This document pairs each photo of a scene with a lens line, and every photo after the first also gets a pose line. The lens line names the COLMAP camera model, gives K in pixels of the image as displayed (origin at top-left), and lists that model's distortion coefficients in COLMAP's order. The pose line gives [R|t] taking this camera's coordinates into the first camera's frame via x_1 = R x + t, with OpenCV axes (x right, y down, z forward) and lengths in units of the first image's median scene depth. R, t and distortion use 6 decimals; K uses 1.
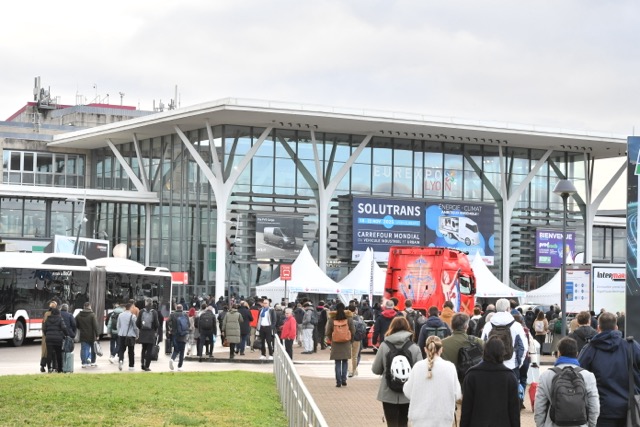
lens RADIAL K [[1741.9, 0, 339.6], [0, 1741.9, 208.1], [0, 0, 1]] dist [0.075561, 0.000000]
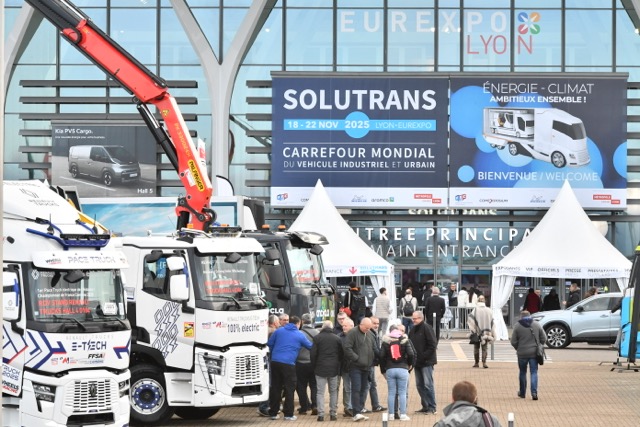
lens RADIAL K [[2962.3, 0, 321.0], [0, 2962.3, 214.4], [0, 0, 1]] dist [-0.089333, 0.000000]
pose [[0.824401, -0.027972, -0.565314, 0.501101], [0.039794, 0.999171, 0.008593, 0.026215], [0.564605, -0.029581, 0.824831, 0.325693]]
